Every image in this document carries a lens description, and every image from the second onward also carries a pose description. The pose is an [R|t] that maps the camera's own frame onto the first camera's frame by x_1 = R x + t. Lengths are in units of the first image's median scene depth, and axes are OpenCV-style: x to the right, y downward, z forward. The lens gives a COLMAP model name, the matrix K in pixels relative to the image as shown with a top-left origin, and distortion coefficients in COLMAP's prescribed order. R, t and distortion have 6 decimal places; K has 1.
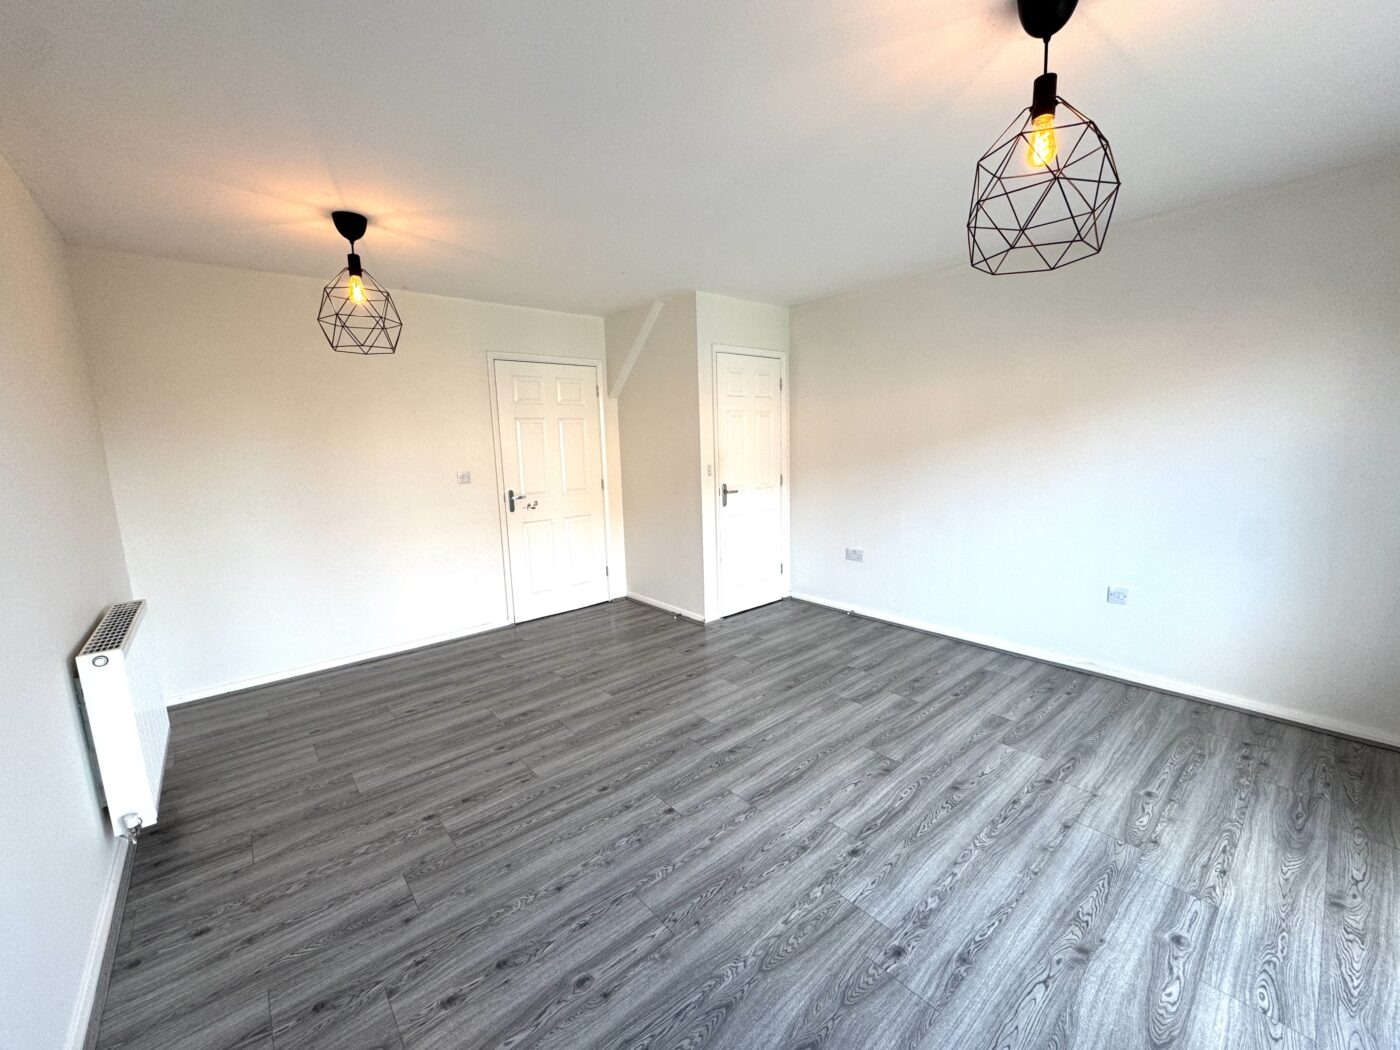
lens RADIAL K [[561.4, 0, 700.0], [0, 561.4, 525.0], [0, 0, 1]] dist [-0.003090, -0.000303]
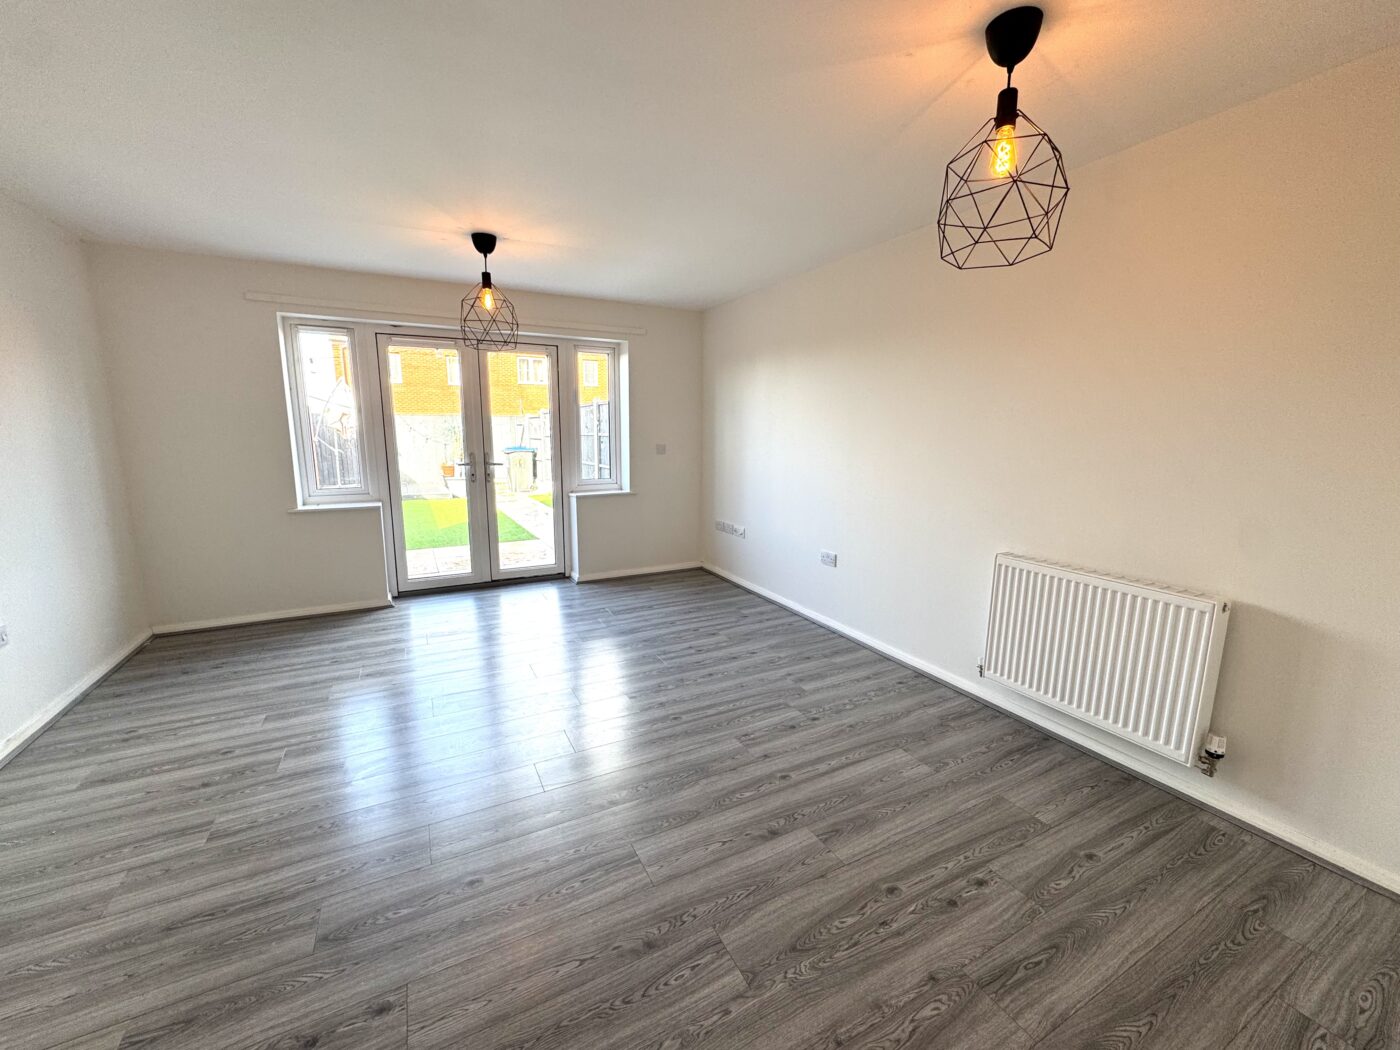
lens RADIAL K [[561.4, 0, 700.0], [0, 561.4, 525.0], [0, 0, 1]] dist [-0.003090, -0.000303]
pose [[-0.973074, -0.013751, 0.230083, -0.427447], [0.059864, 0.948887, 0.309887, -0.239094], [-0.222584, 0.315317, -0.922514, 1.717469]]
